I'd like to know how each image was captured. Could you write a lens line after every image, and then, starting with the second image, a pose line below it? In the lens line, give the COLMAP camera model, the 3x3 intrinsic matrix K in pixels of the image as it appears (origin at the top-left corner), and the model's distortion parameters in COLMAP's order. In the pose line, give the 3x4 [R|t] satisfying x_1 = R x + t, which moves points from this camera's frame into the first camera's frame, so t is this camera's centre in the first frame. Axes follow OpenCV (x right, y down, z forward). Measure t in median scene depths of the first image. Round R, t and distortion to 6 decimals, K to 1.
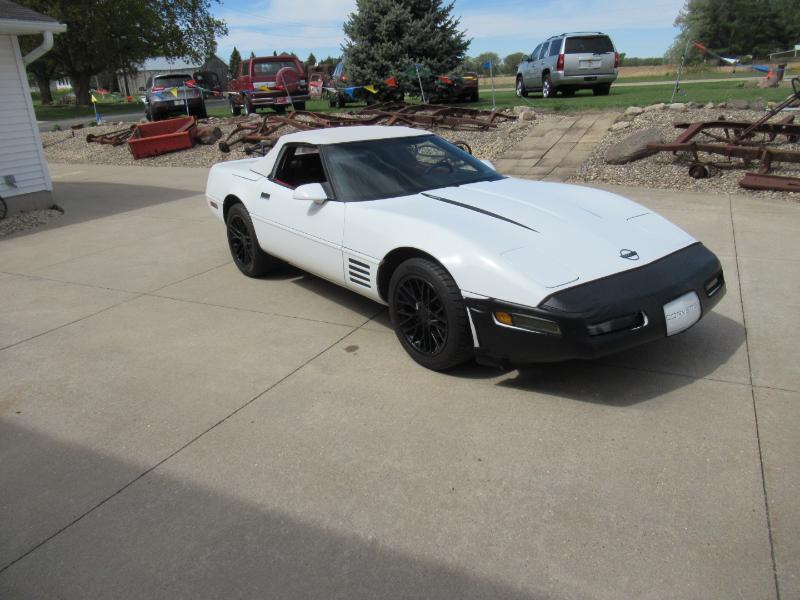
lens RADIAL K [[598.2, 0, 392.2], [0, 598.2, 291.7], [0, 0, 1]] dist [-0.002171, -0.005462]
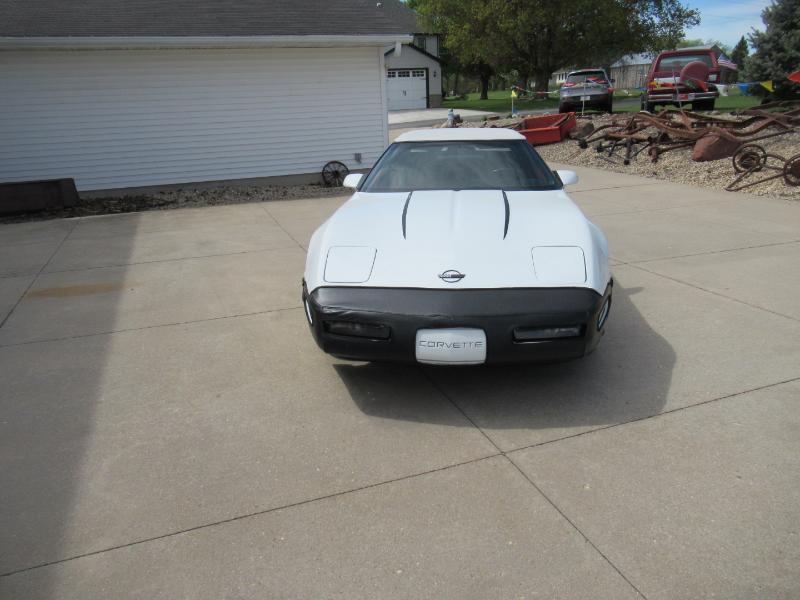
lens RADIAL K [[598.2, 0, 392.2], [0, 598.2, 291.7], [0, 0, 1]] dist [-0.002171, -0.005462]
pose [[0.707422, 0.227097, -0.669314, 0.216985], [-0.219840, 0.970701, 0.097001, -0.024406], [0.671733, 0.078522, 0.736620, 0.054801]]
